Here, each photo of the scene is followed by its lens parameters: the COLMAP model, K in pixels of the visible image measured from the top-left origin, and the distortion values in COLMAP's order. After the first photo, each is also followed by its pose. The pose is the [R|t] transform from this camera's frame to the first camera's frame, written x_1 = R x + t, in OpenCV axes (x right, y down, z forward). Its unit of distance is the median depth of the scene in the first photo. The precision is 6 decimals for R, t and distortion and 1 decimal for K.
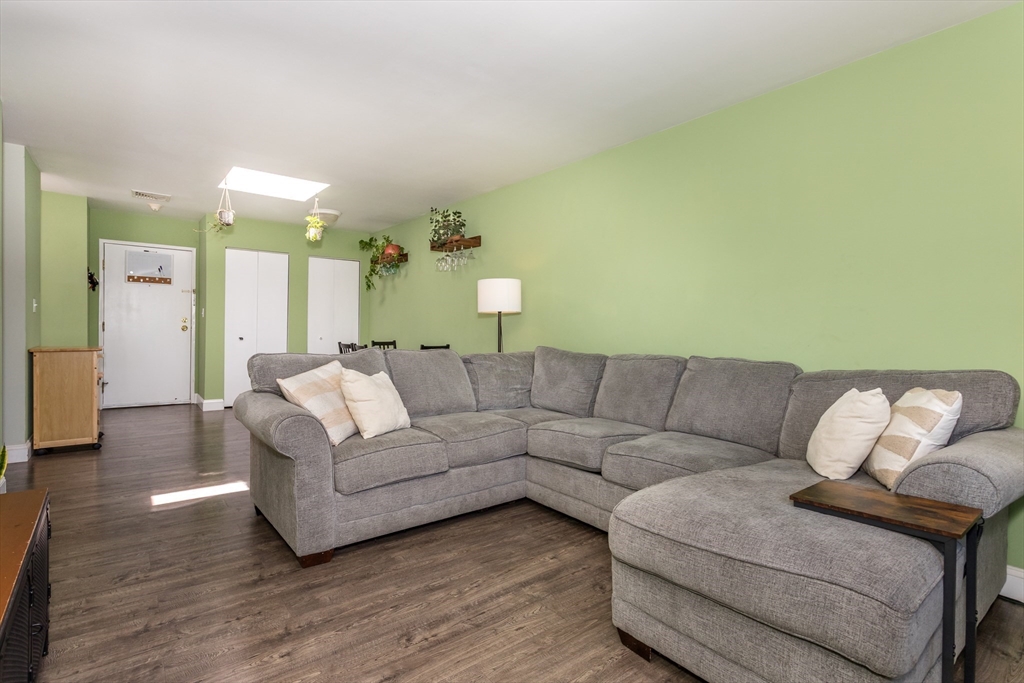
lens RADIAL K [[504.9, 0, 510.7], [0, 504.9, 345.5], [0, 0, 1]] dist [-0.009959, 0.001237]
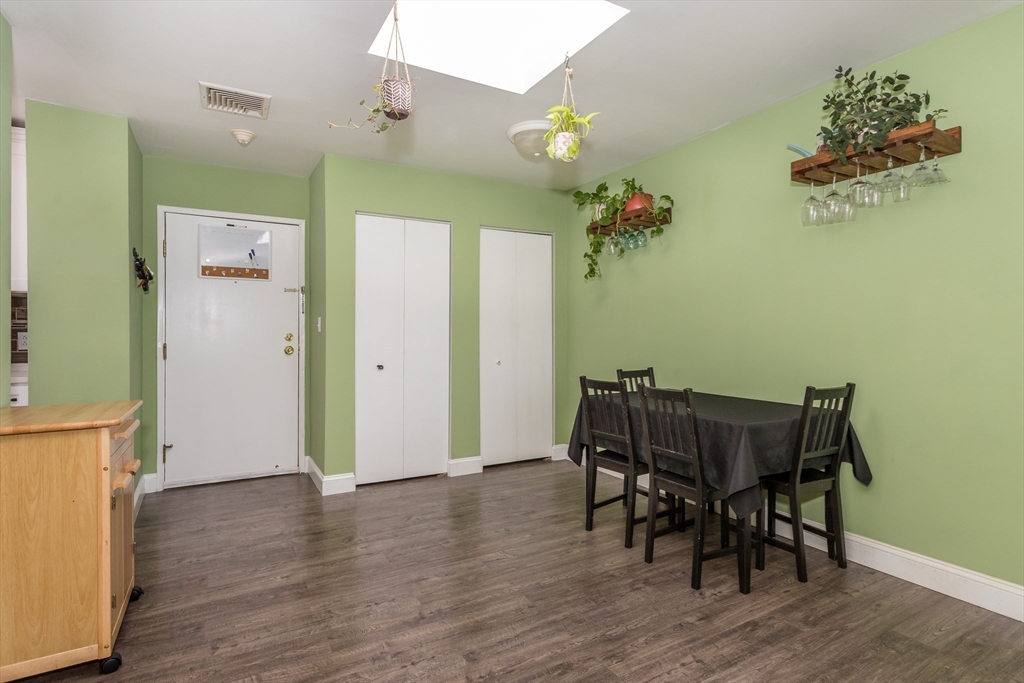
lens RADIAL K [[504.9, 0, 511.3], [0, 504.9, 343.6], [0, 0, 1]] dist [-0.009959, 0.001237]
pose [[0.991601, -0.017452, -0.128154, -0.312183], [0.015165, 0.999708, -0.018802, -0.028041], [0.128445, 0.016701, 0.991576, 0.441307]]
